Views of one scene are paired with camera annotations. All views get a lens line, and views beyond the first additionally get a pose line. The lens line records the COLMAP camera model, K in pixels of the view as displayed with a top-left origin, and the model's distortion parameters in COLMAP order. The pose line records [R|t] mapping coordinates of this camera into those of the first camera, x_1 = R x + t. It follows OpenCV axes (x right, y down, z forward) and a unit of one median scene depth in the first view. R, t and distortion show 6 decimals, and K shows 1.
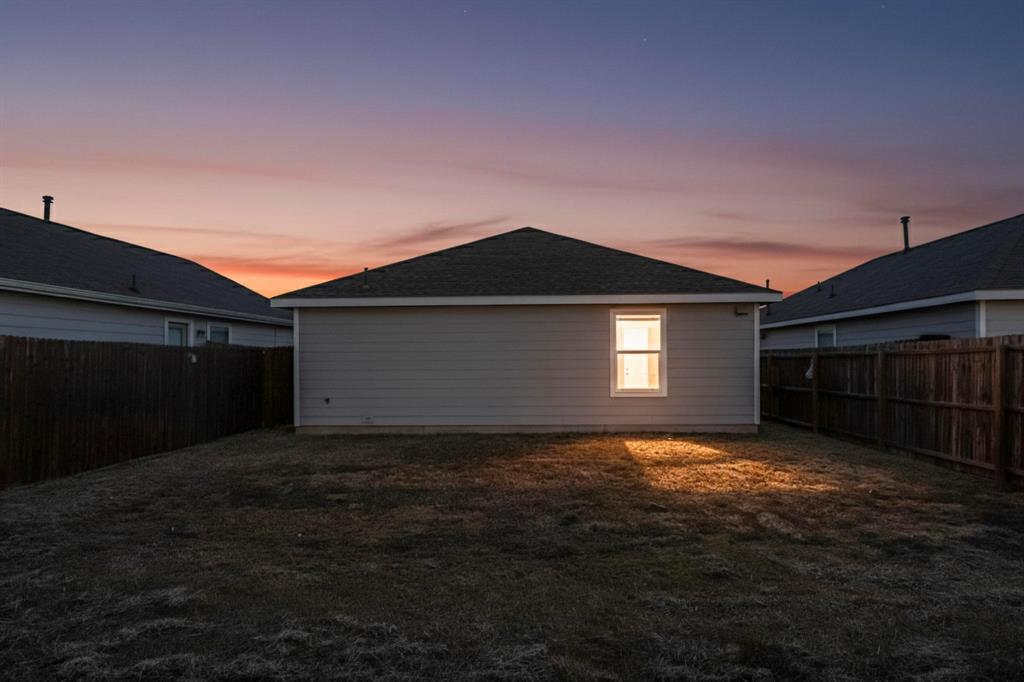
lens RADIAL K [[563.6, 0, 541.9], [0, 563.6, 362.1], [0, 0, 1]] dist [-0.000917, -0.000001]
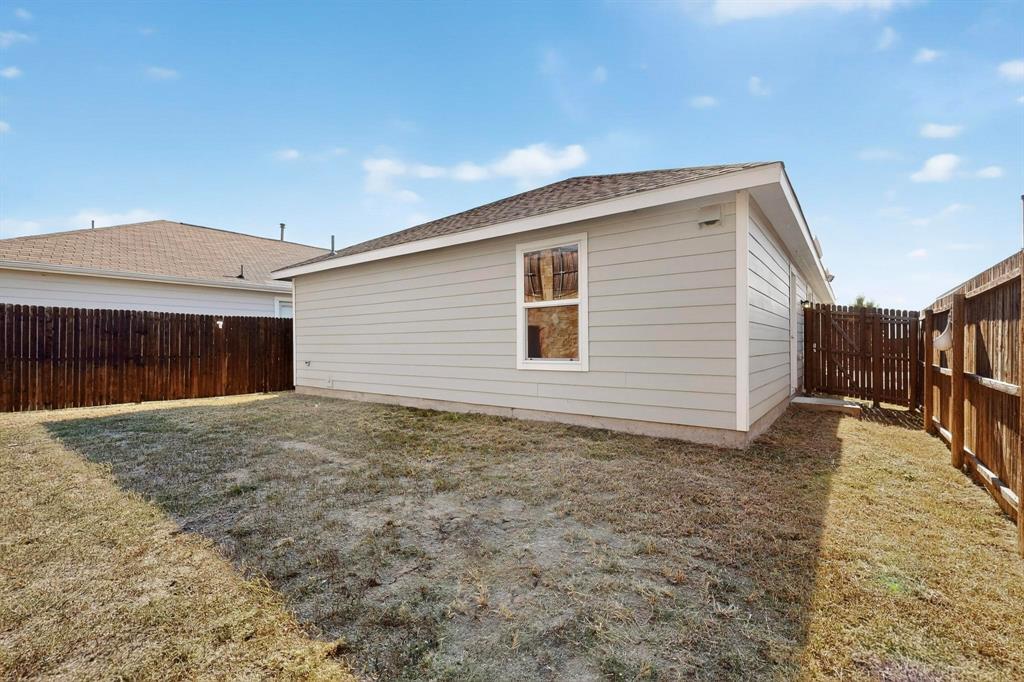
lens RADIAL K [[445.8, 0, 520.5], [0, 445.8, 343.3], [0, 0, 1]] dist [-0.003067, 0.000004]
pose [[0.812714, 0.001375, -0.582661, 0.449759], [-0.004285, 0.999984, -0.003616, 0.031888], [0.582647, 0.005435, 0.812707, 0.546832]]
